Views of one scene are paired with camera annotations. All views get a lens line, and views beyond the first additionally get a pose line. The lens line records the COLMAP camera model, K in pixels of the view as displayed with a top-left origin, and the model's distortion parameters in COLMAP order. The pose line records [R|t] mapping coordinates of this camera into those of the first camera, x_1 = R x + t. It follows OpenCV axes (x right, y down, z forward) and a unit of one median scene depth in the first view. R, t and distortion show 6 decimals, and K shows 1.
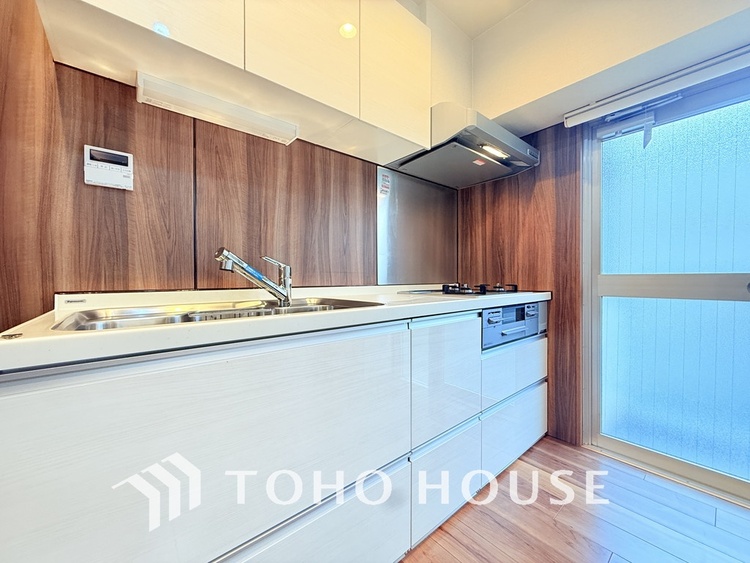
lens RADIAL K [[297.9, 0, 372.3], [0, 297.9, 279.8], [0, 0, 1]] dist [-0.001261, 0.000011]
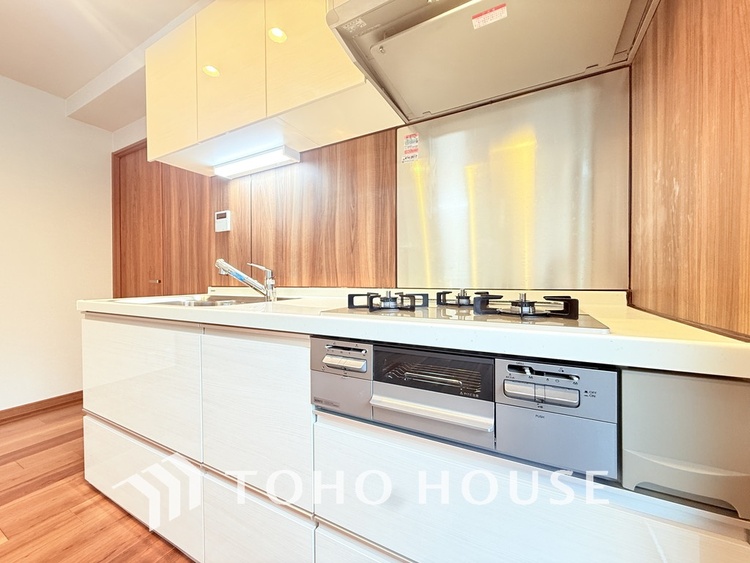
lens RADIAL K [[297.9, 0, 372.3], [0, 297.9, 279.8], [0, 0, 1]] dist [-0.001261, 0.000011]
pose [[0.369446, 0.002028, -0.929250, 0.784684], [-0.000527, 0.999998, 0.001973, -0.004533], [0.929252, -0.000239, 0.369447, 0.753527]]
